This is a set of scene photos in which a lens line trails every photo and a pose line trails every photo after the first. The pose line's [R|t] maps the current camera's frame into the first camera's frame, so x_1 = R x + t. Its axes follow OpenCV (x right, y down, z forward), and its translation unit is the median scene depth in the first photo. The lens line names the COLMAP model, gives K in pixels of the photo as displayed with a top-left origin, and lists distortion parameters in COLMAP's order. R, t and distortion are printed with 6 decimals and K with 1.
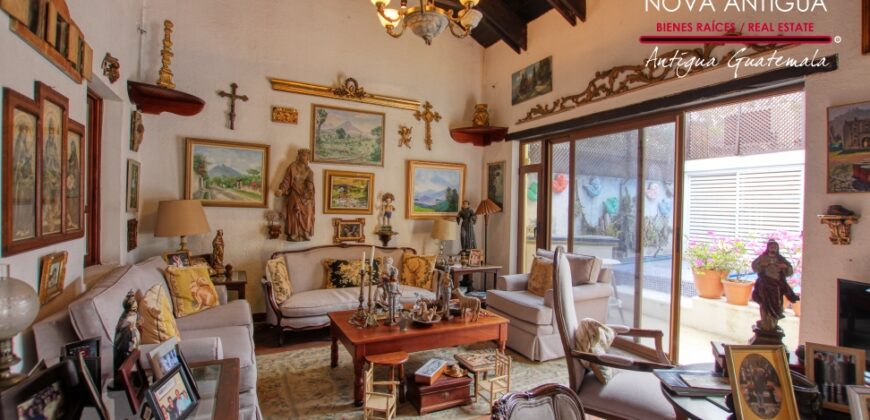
lens RADIAL K [[398.3, 0, 435.0], [0, 398.3, 210.0], [0, 0, 1]] dist [-0.027642, -0.000058]
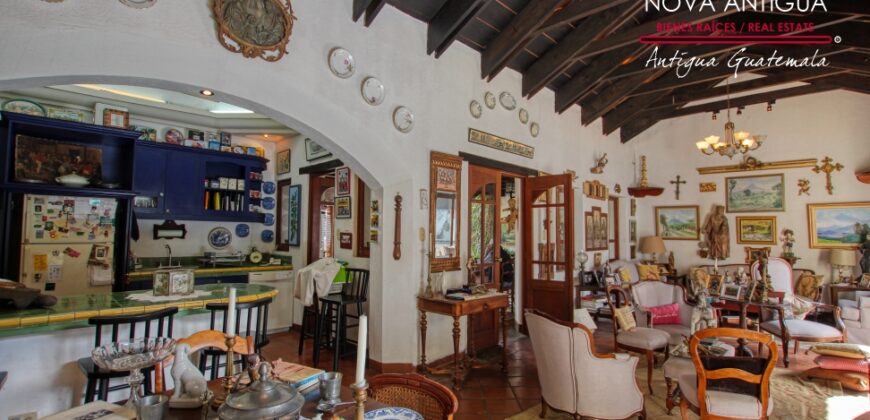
lens RADIAL K [[398.3, 0, 435.0], [0, 398.3, 210.0], [0, 0, 1]] dist [-0.027642, -0.000058]
pose [[0.304379, -0.075649, -0.949542, 0.875265], [-0.008569, 0.996584, -0.082144, 0.013337], [0.952513, 0.033140, 0.302690, -0.657184]]
